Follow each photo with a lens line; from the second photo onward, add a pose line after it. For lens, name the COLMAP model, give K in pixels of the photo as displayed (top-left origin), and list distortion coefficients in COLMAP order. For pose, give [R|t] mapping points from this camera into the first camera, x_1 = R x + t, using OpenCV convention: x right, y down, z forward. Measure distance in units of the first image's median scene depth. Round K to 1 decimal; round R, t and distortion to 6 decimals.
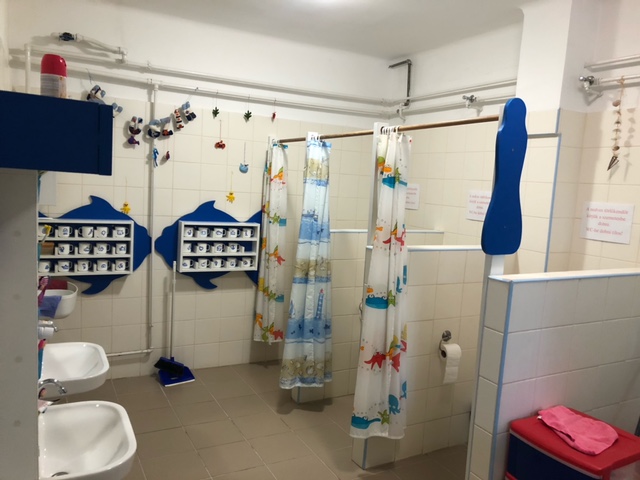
lens RADIAL K [[509.0, 0, 319.4], [0, 509.0, 261.9], [0, 0, 1]] dist [-0.002643, -0.001810]
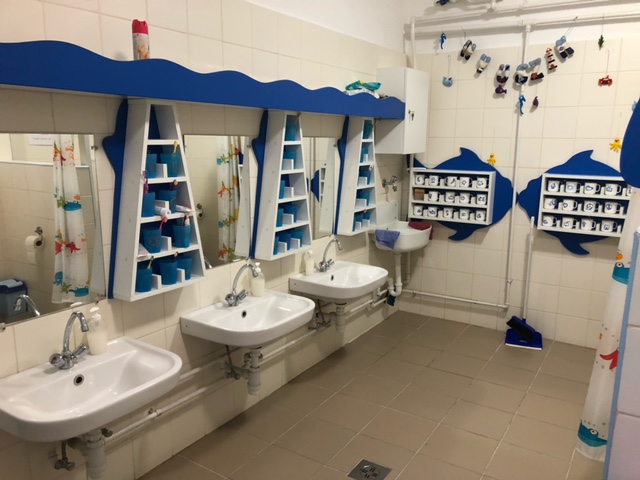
lens RADIAL K [[525.8, 0, 324.4], [0, 525.8, 242.1], [0, 0, 1]] dist [0.060987, -0.078772]
pose [[0.483853, 0.128369, -0.865684, 0.379157], [-0.098034, 0.990908, 0.092145, -0.007689], [0.869641, 0.040282, 0.492038, 0.203994]]
